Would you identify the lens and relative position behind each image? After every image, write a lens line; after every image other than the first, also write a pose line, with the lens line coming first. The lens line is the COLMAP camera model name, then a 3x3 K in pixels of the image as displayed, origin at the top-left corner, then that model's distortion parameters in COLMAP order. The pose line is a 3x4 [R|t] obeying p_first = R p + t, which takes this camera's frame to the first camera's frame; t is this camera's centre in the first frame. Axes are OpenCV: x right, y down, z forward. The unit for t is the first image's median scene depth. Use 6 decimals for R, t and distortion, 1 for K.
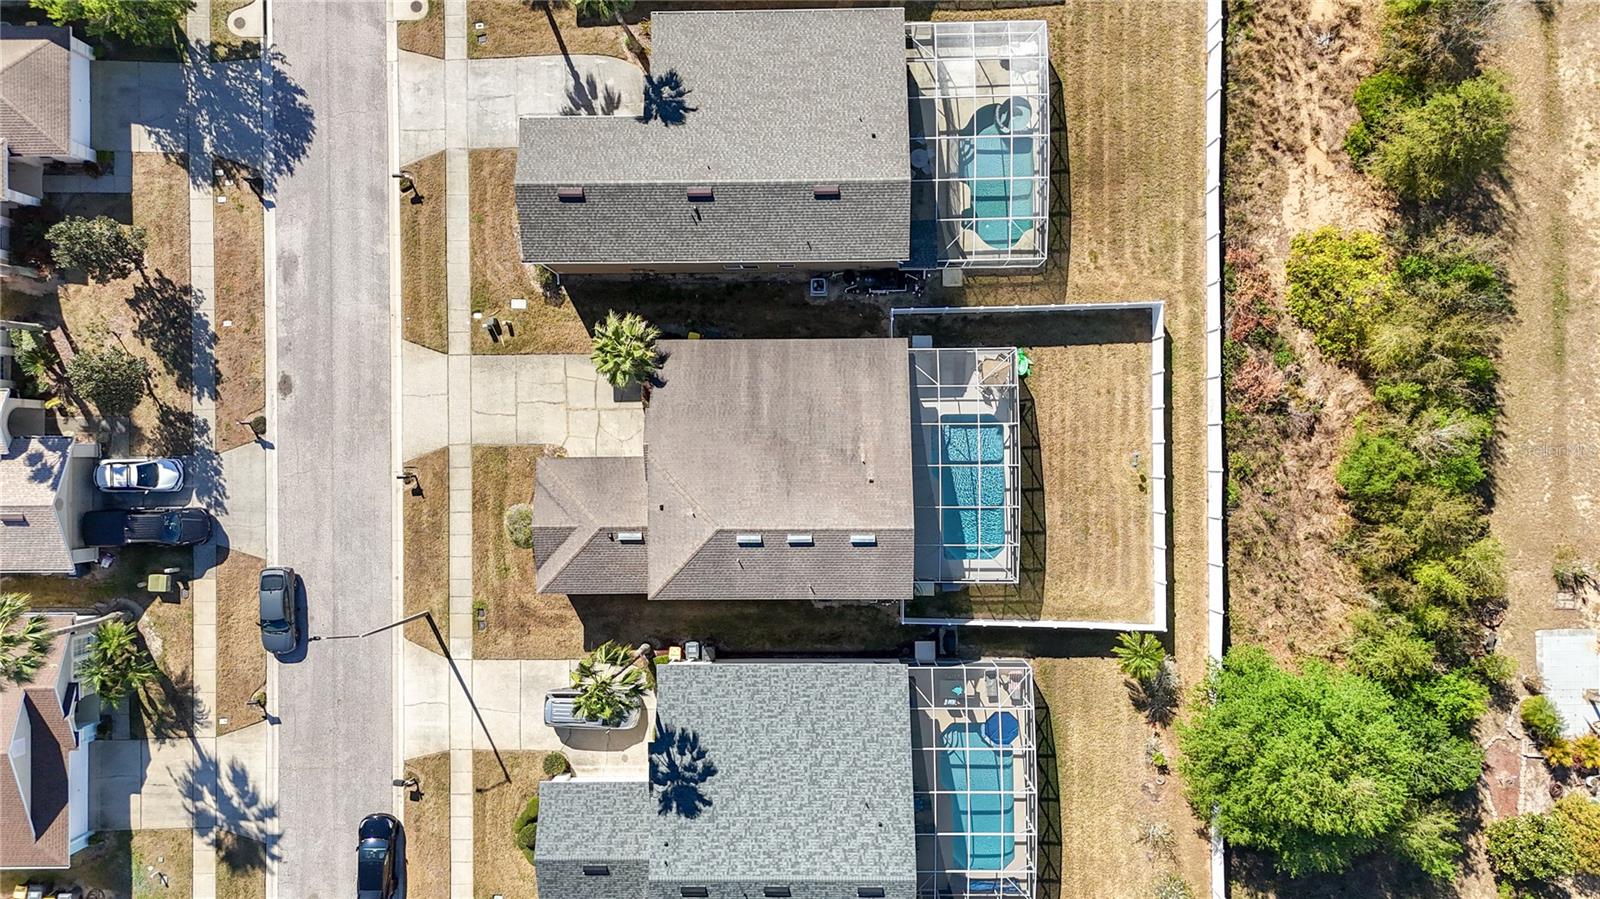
lens RADIAL K [[1188.5, 0, 802.4], [0, 1188.5, 454.7], [0, 0, 1]] dist [0.010895, -0.008657]
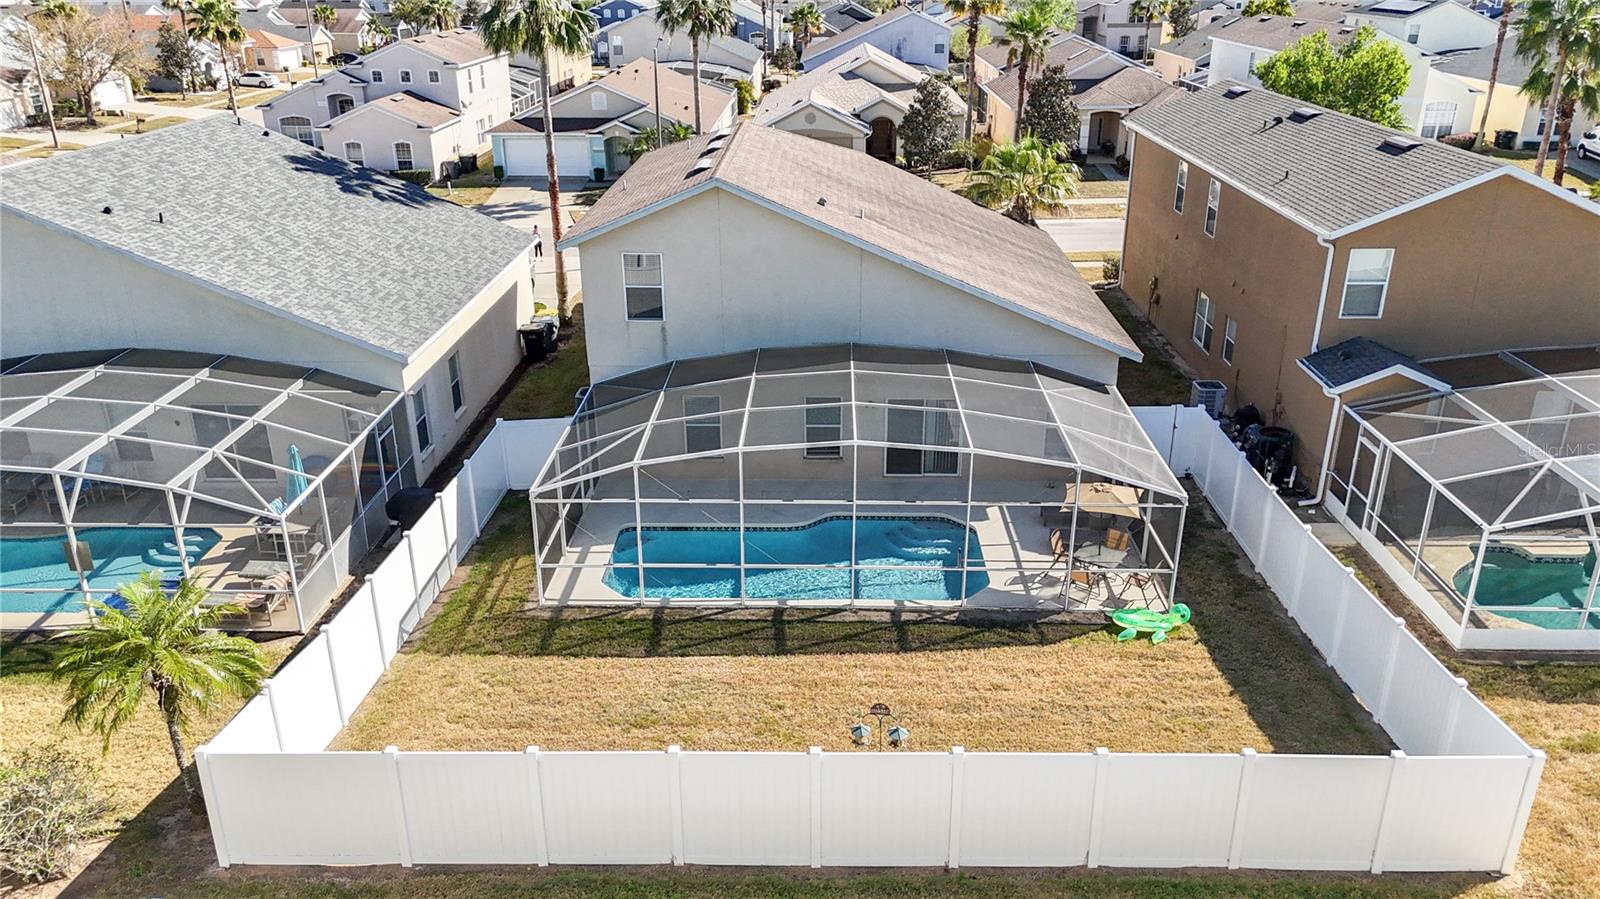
lens RADIAL K [[1188.5, 0, 805.5], [0, 1188.5, 452.7], [0, 0, 1]] dist [0.010895, -0.008657]
pose [[-0.026438, 0.380858, -0.924256, 0.489441], [-0.999560, 0.002349, 0.029559, 0.012170], [0.013429, 0.924631, 0.380628, 0.820978]]
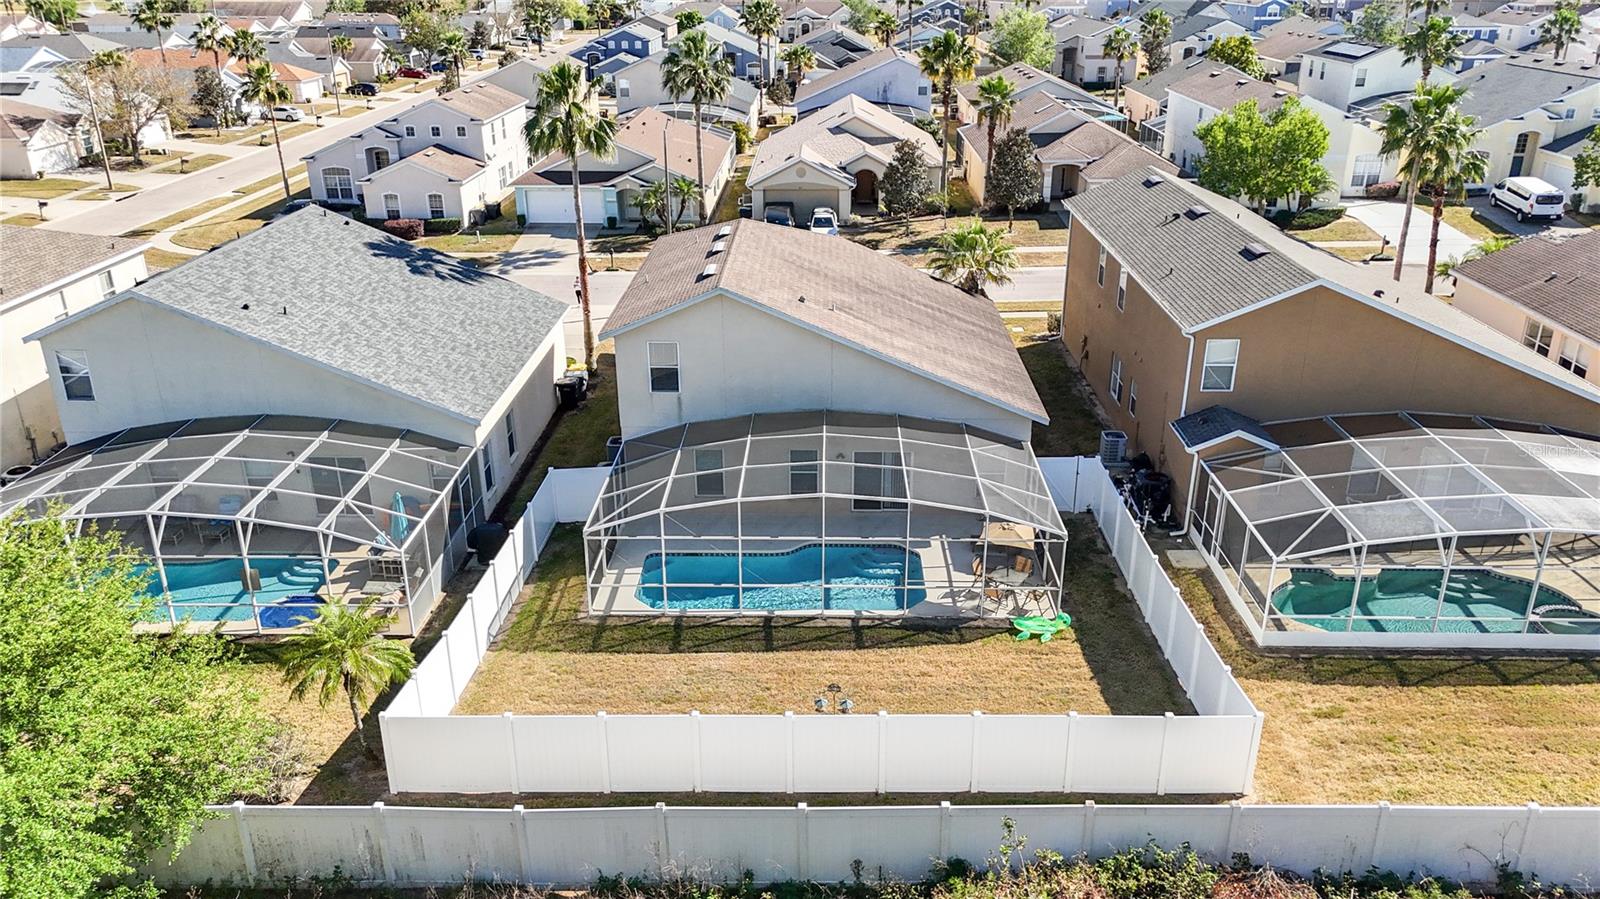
lens RADIAL K [[1188.5, 0, 805.0], [0, 1188.5, 452.1], [0, 0, 1]] dist [0.010895, -0.008657]
pose [[-0.024875, 0.381302, -0.924116, 0.594606], [-0.999579, 0.004331, 0.028693, 0.001849], [0.014943, 0.924440, 0.381034, 0.756183]]
